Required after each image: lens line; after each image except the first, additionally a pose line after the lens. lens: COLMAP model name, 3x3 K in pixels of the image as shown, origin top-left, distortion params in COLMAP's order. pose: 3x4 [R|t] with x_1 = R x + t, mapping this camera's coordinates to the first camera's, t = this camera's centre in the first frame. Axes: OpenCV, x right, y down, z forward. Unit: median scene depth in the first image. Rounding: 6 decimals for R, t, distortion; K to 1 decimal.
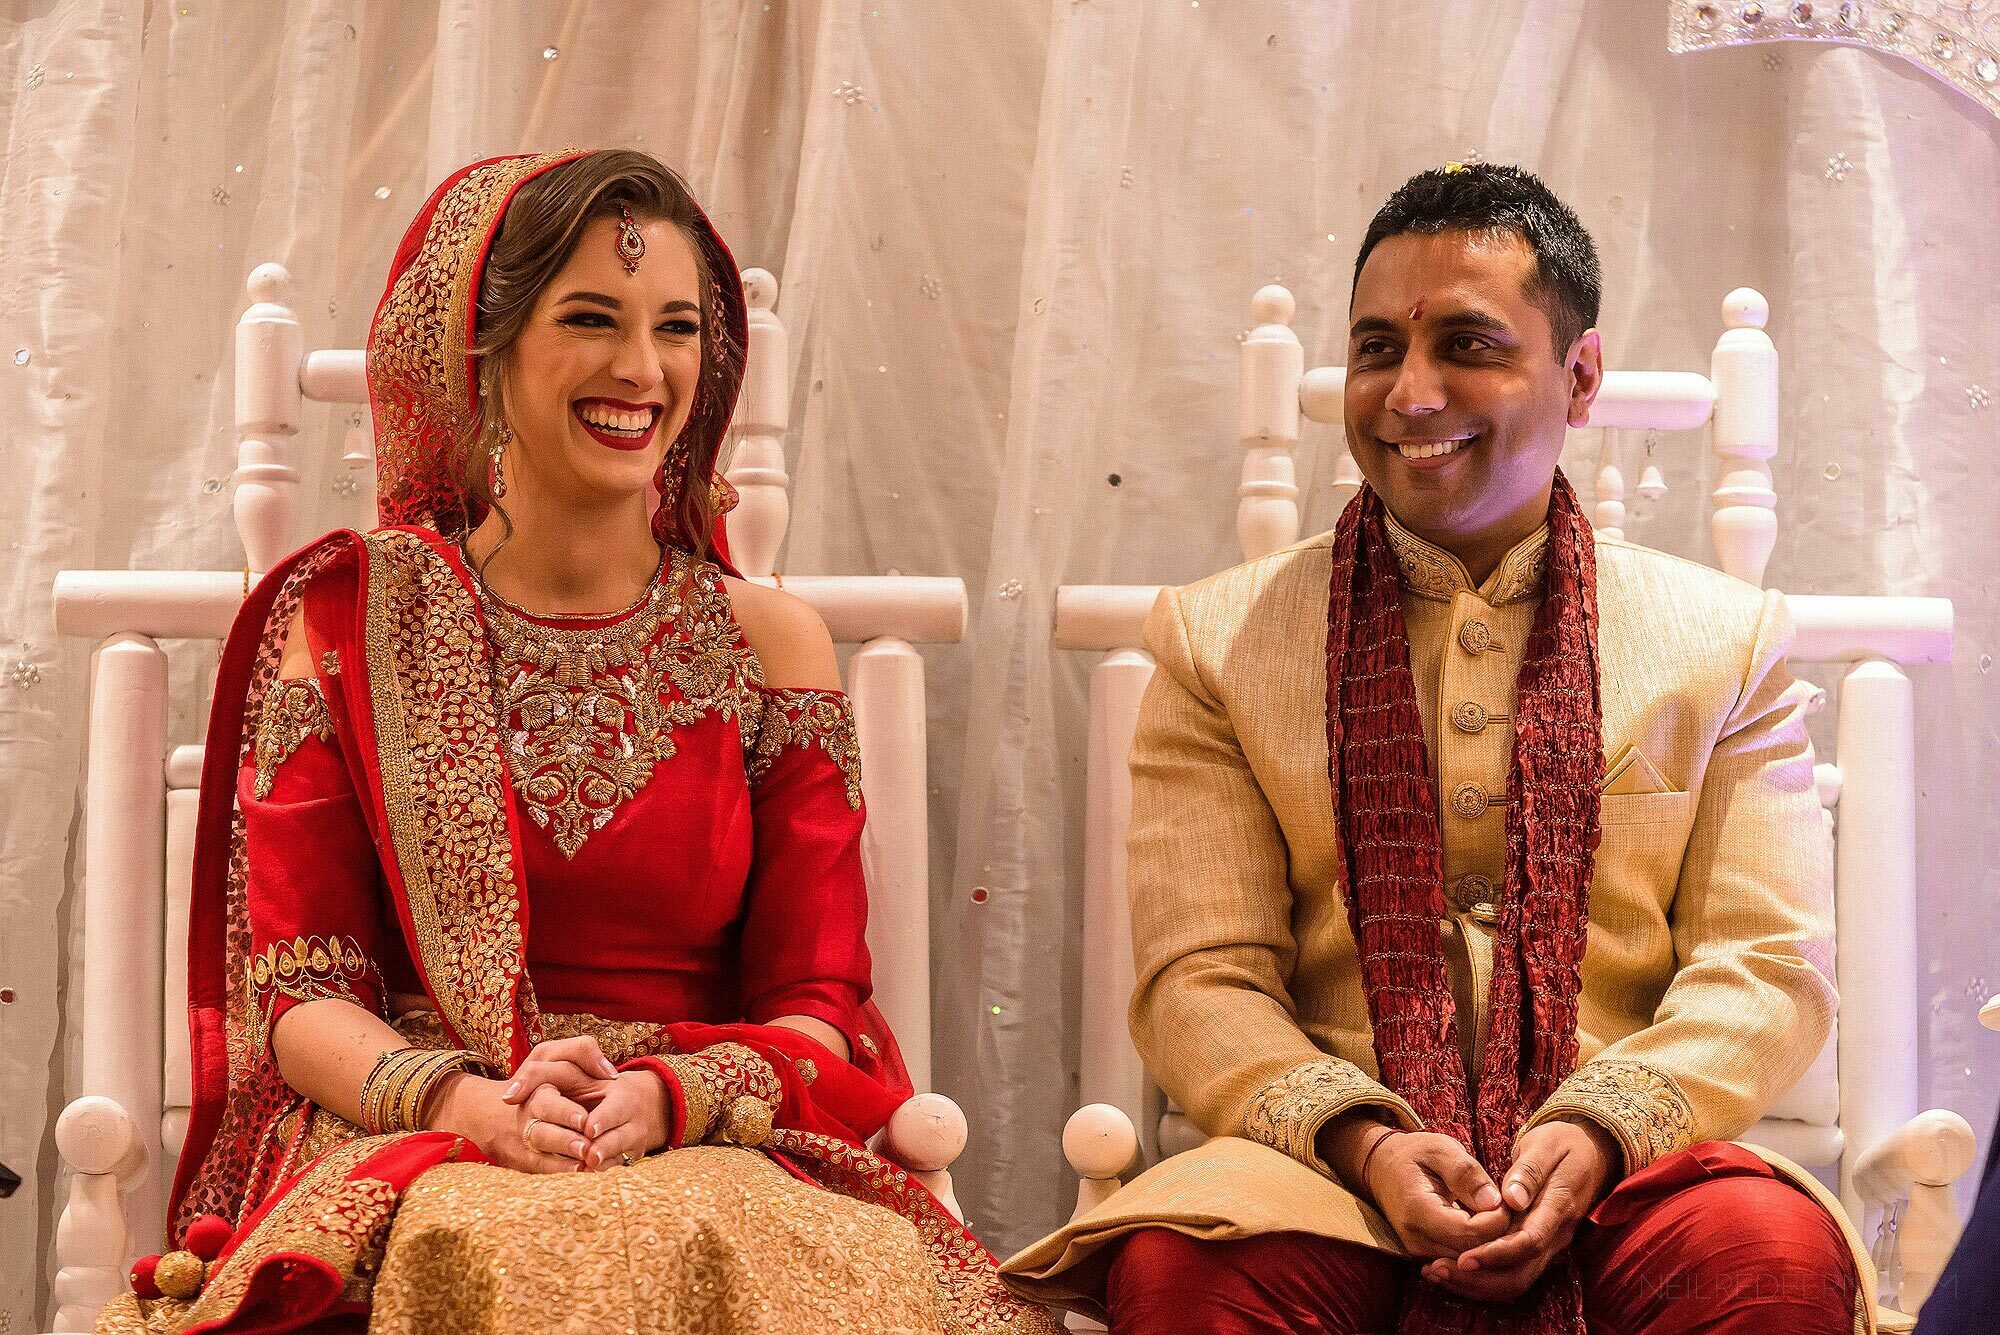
lens RADIAL K [[10892.6, 0, 999.9], [0, 10892.6, 667.8], [0, 0, 1]] dist [-0.181796, 0.000000]
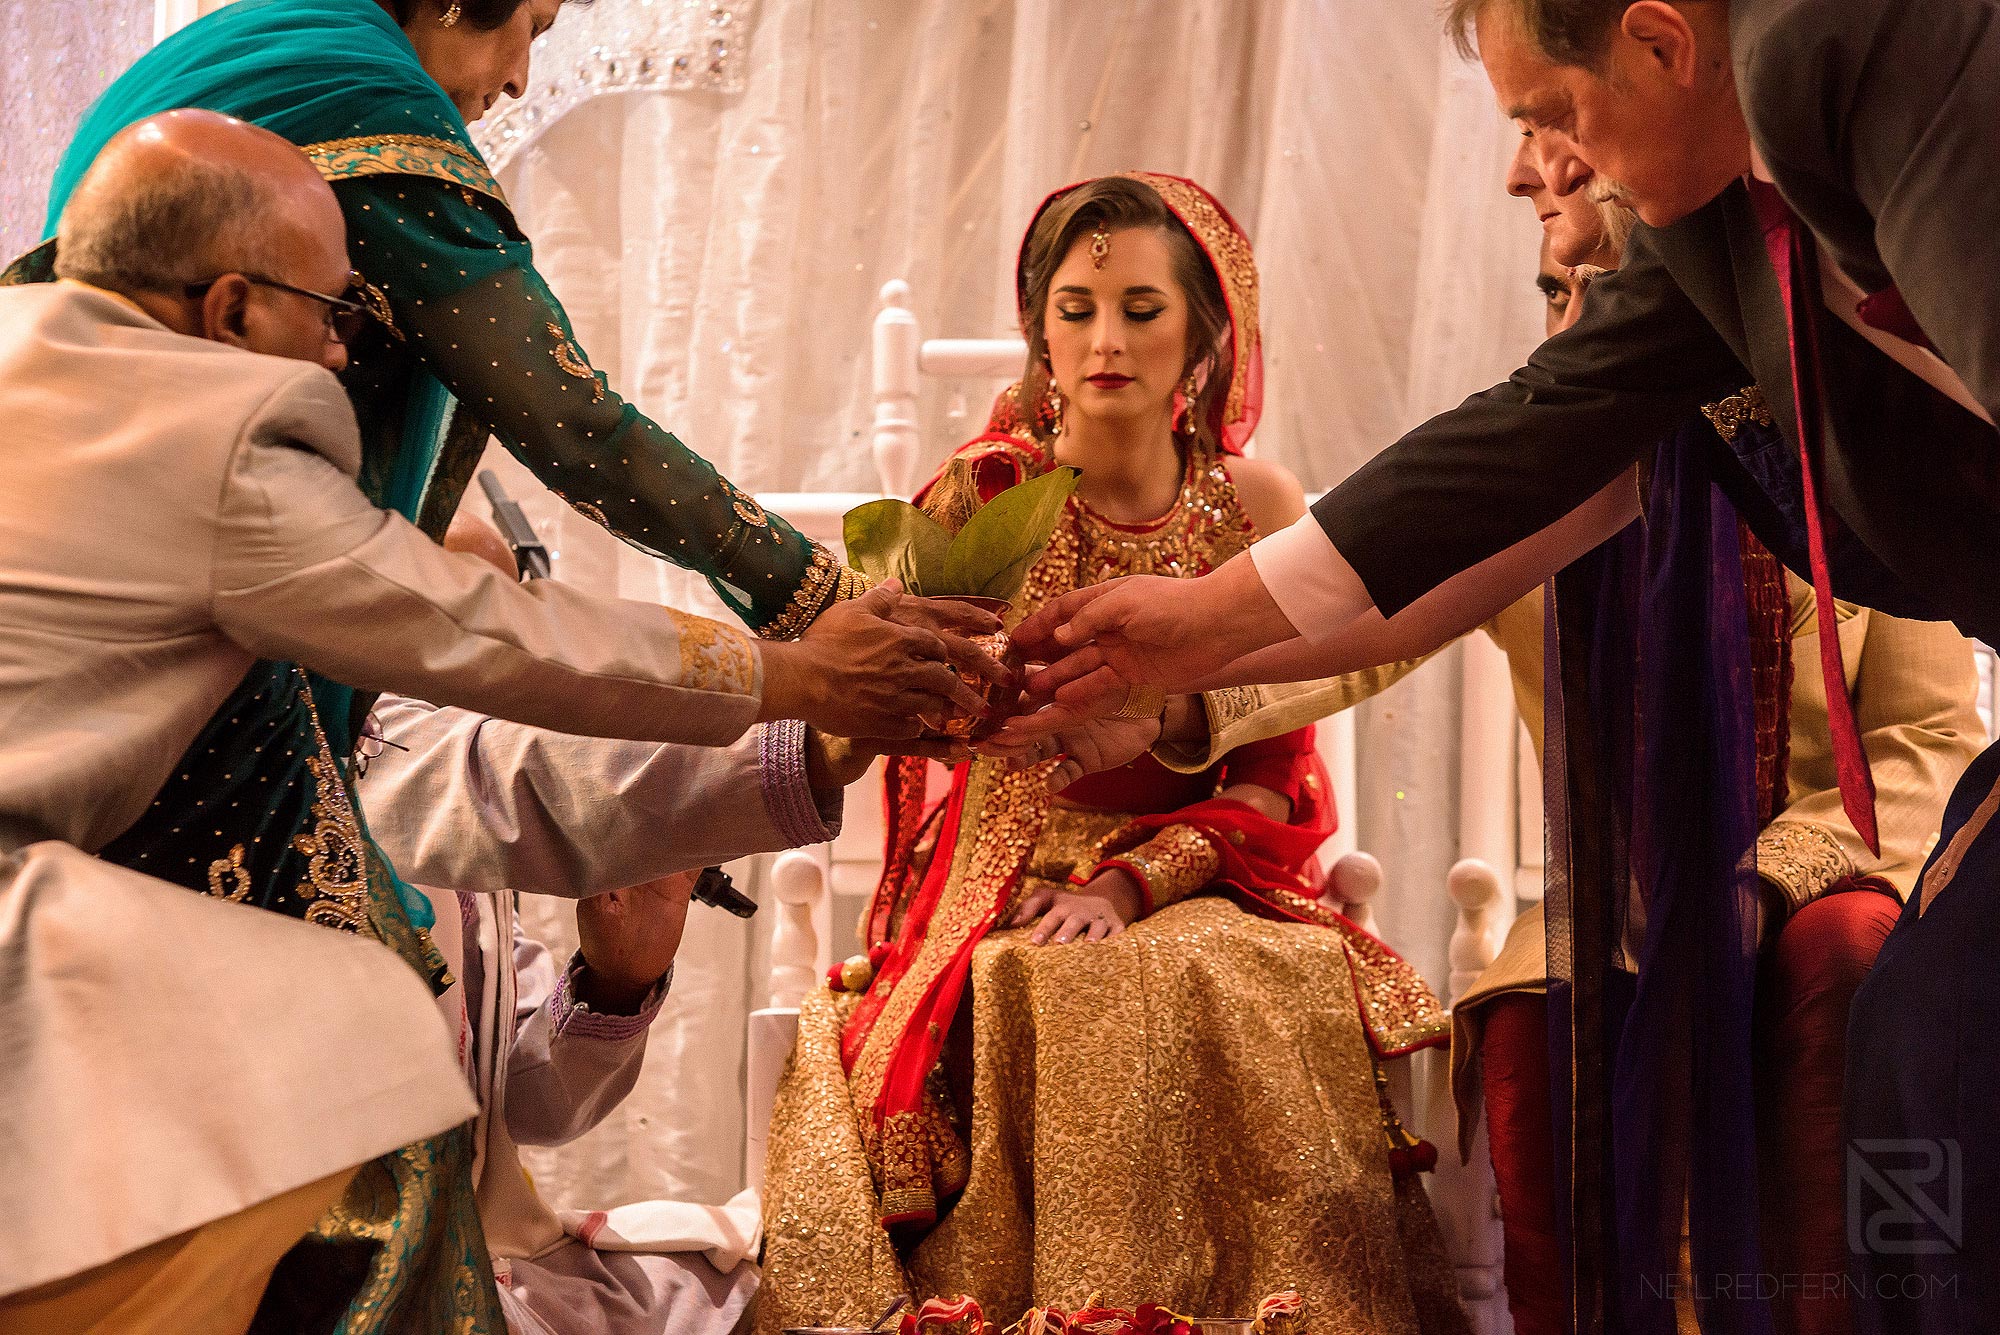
lens RADIAL K [[10892.6, 0, 999.8], [0, 10892.6, 667.6], [0, 0, 1]] dist [-0.181796, 0.000000]
pose [[0.999157, -0.004152, -0.040833, 0.005577], [0.004608, 0.999928, 0.011088, -0.001628], [0.040784, -0.011267, 0.999104, -0.439571]]
